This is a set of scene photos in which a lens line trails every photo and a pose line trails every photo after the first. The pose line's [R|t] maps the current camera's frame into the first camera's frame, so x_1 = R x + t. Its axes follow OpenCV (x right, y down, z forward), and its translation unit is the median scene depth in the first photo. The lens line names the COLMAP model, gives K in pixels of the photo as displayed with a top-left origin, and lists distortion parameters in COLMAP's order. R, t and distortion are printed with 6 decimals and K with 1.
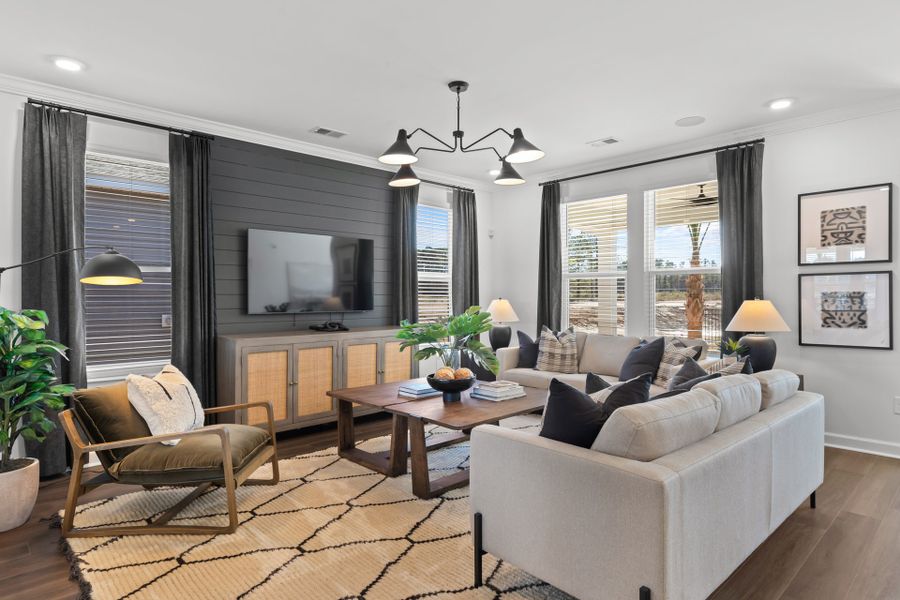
lens RADIAL K [[506.3, 0, 453.2], [0, 506.3, 300.1], [0, 0, 1]] dist [-0.003237, 0.000789]
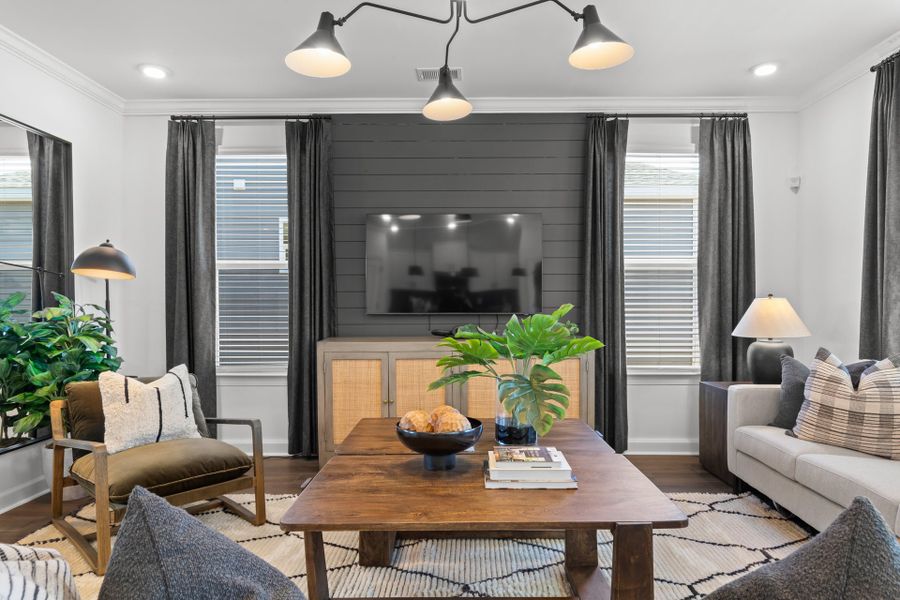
lens RADIAL K [[532.5, 0, 451.9], [0, 532.5, 314.3], [0, 0, 1]] dist [-0.002995, -0.001149]
pose [[0.722183, 0.013777, -0.691564, 0.379319], [-0.003037, 0.999855, 0.016748, 0.014202], [0.691695, -0.009994, 0.722121, 0.519986]]
